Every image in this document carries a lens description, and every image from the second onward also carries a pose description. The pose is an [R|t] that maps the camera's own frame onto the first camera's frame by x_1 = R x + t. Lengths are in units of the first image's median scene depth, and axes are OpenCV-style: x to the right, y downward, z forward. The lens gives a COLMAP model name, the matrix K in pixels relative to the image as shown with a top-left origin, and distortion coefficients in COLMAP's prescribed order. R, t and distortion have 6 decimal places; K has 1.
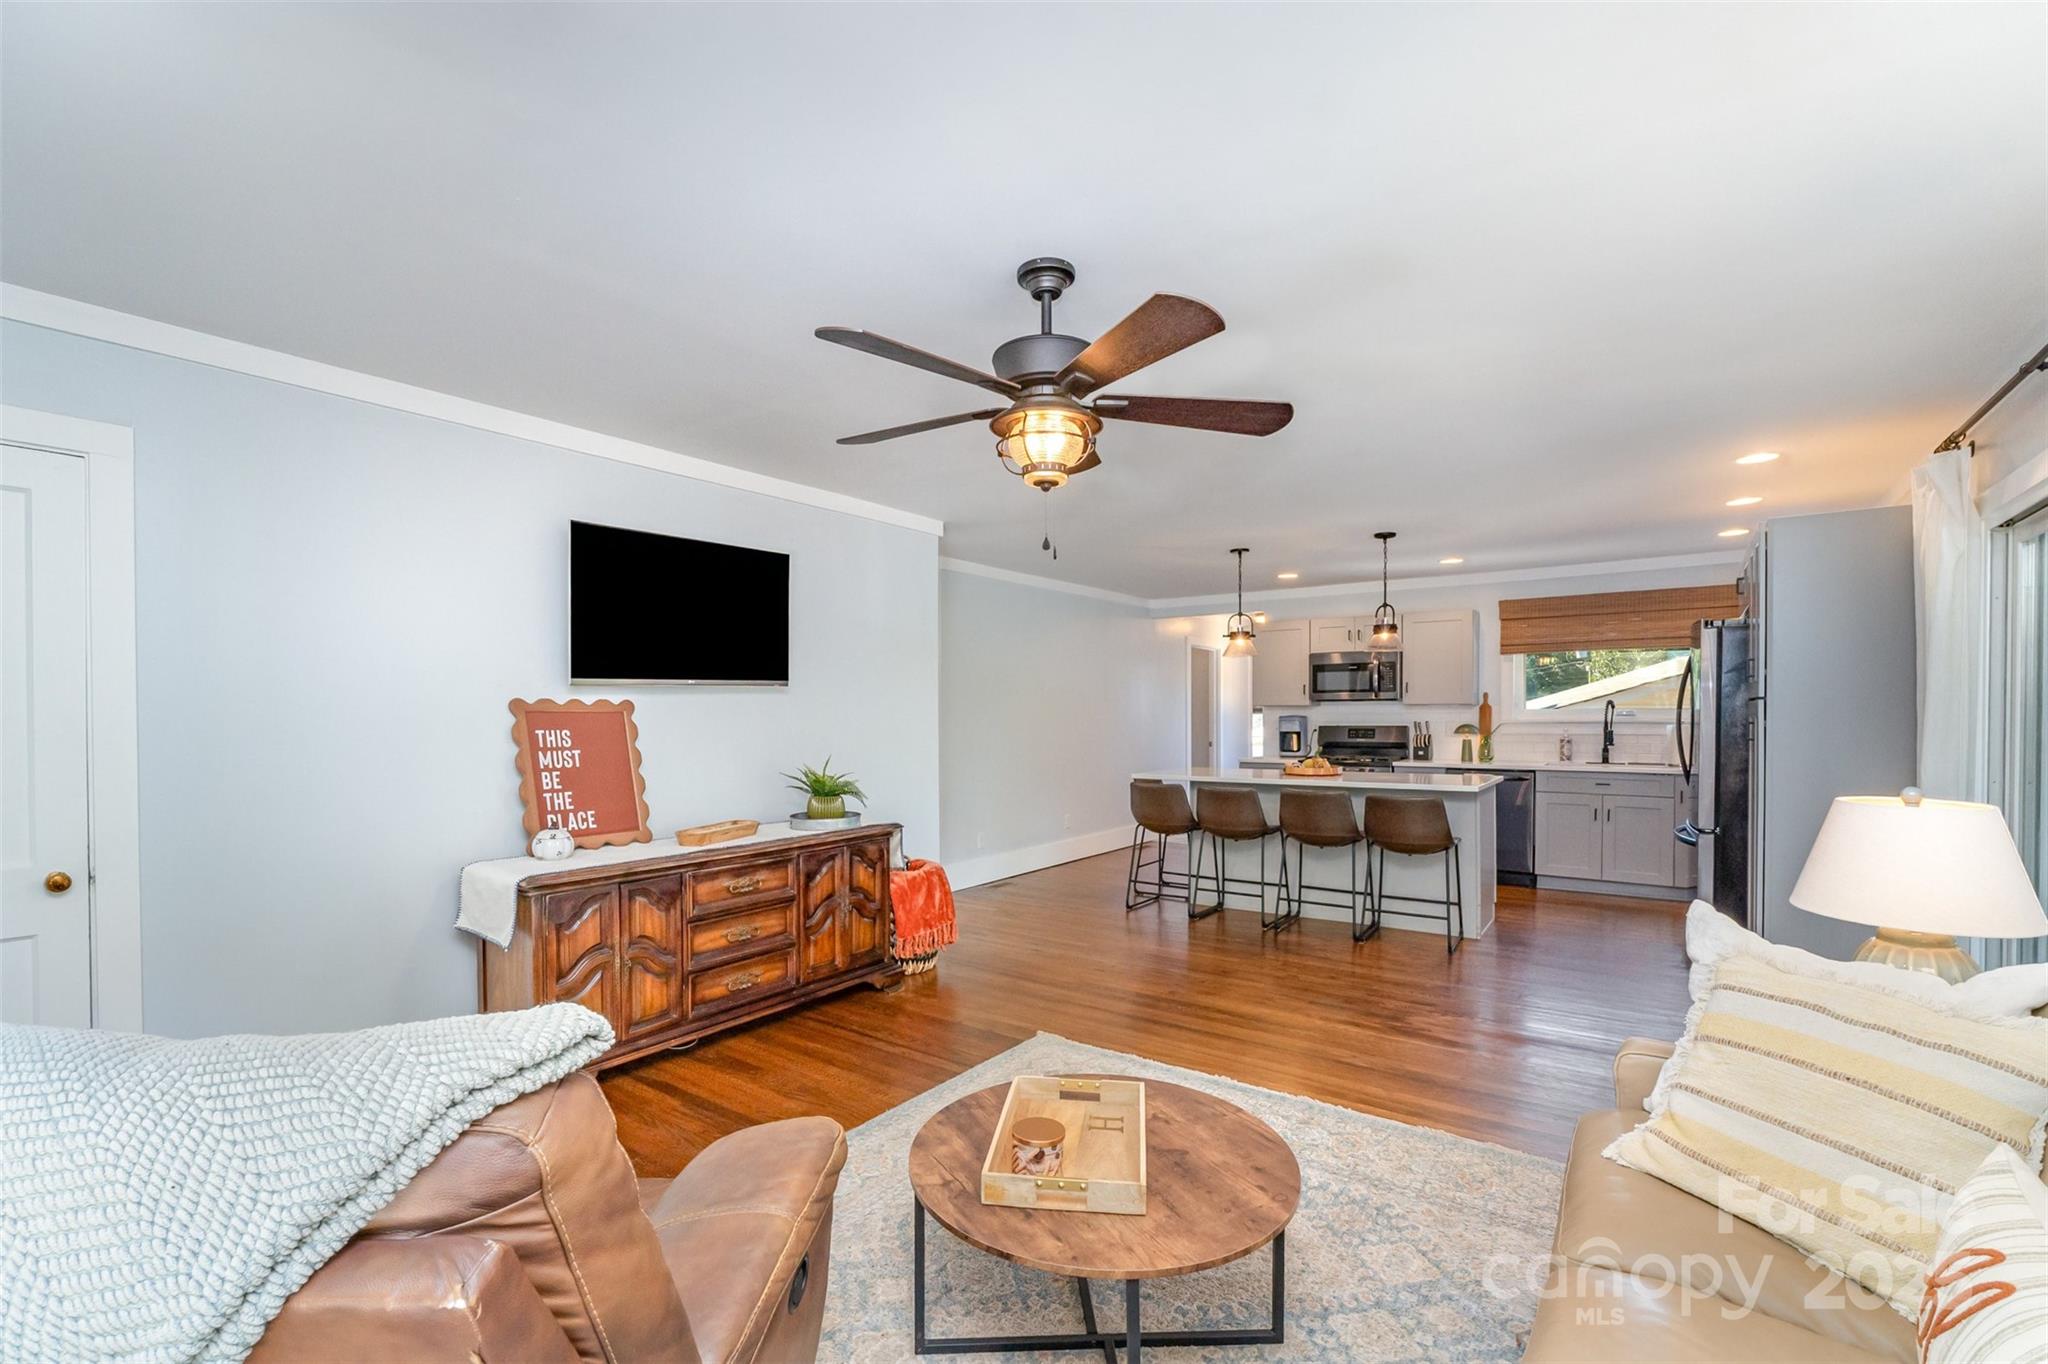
lens RADIAL K [[898.3, 0, 1026.3], [0, 898.3, 731.2], [0, 0, 1]] dist [-0.001526, -0.000090]
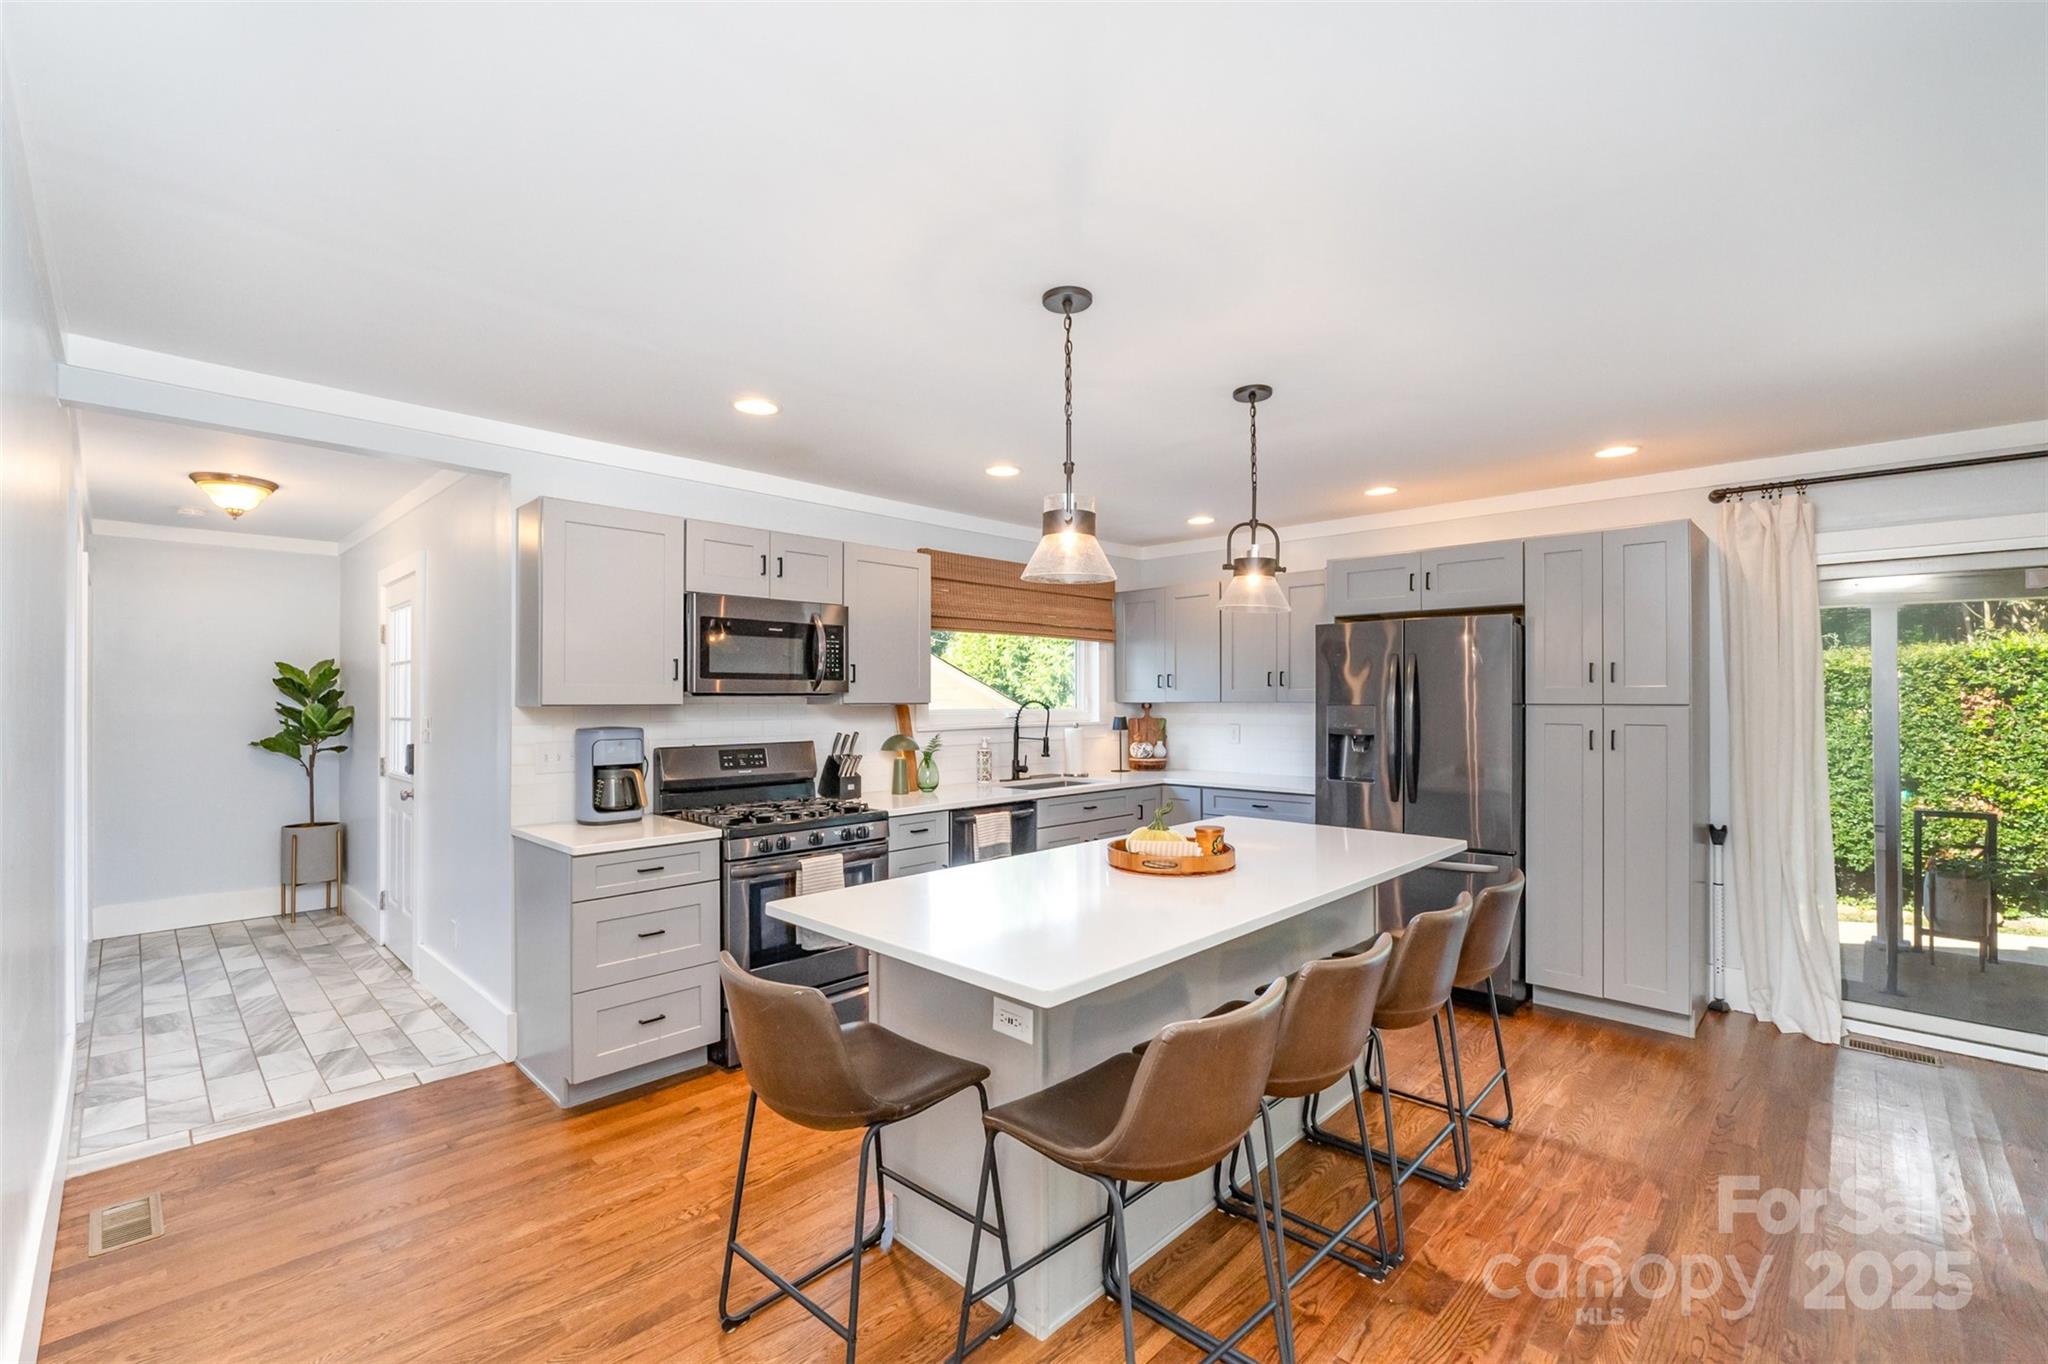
lens RADIAL K [[870.9, 0, 1021.4], [0, 870.9, 694.6], [0, 0, 1]] dist [-0.002922, -0.000020]
pose [[0.157268, 0.008025, 0.987523, -0.102182], [0.017021, 0.999796, -0.010835, -0.028052], [-0.987409, 0.018512, 0.157100, 0.818136]]
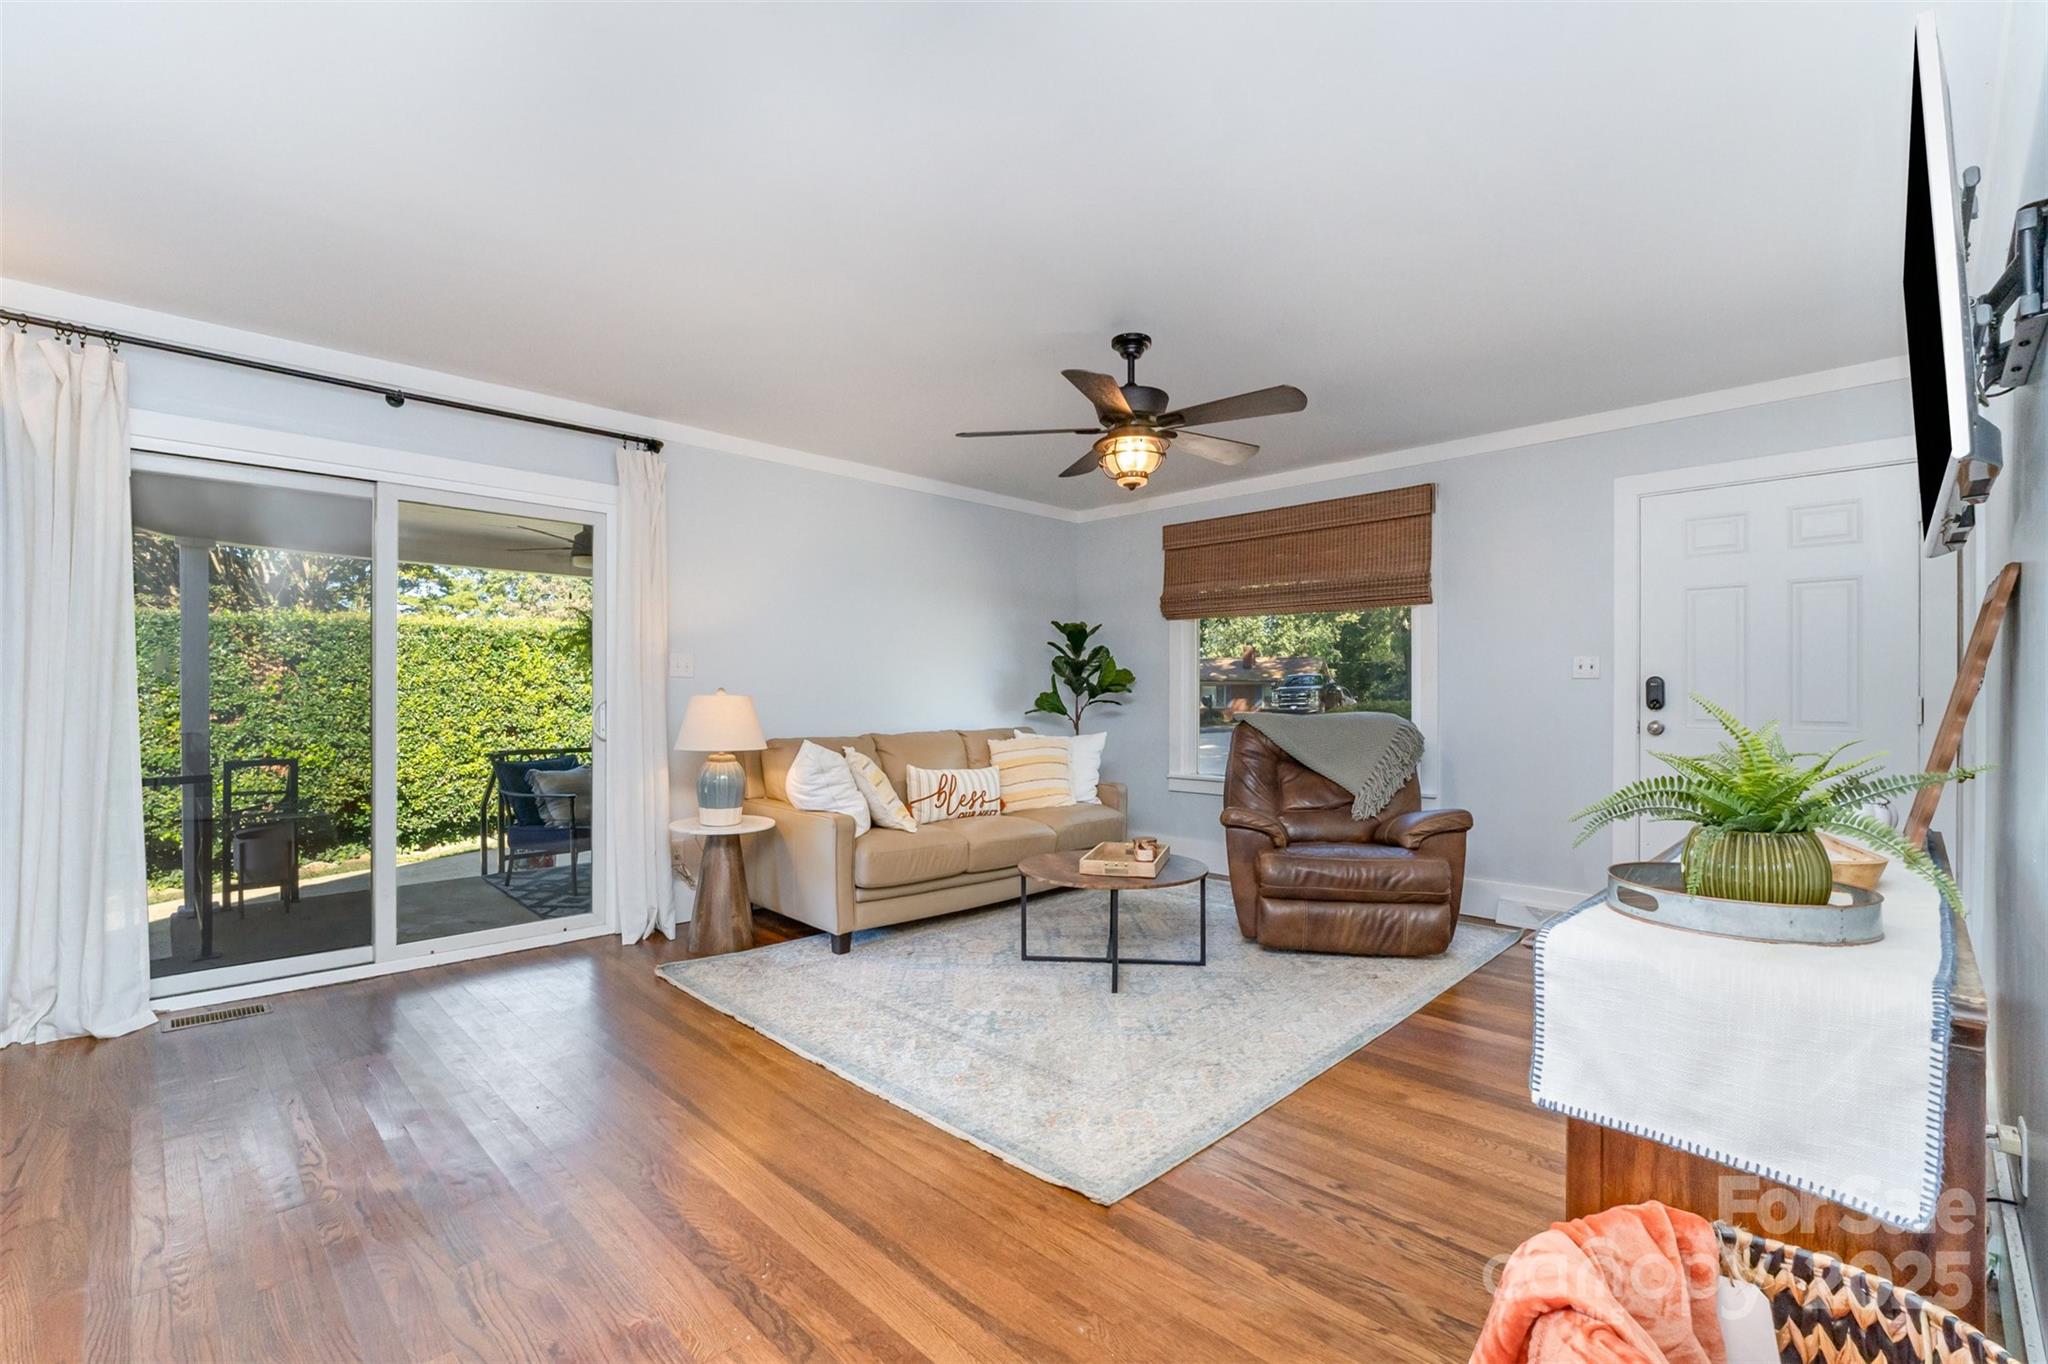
lens RADIAL K [[895.6, 0, 1023.7], [0, 895.6, 685.7], [0, 0, 1]] dist [-0.003265, -0.000402]
pose [[-0.983753, 0.003943, 0.179483, -0.013916], [0.005976, 0.999924, 0.010785, 0.009214], [-0.179427, 0.011682, -0.983702, 0.774882]]
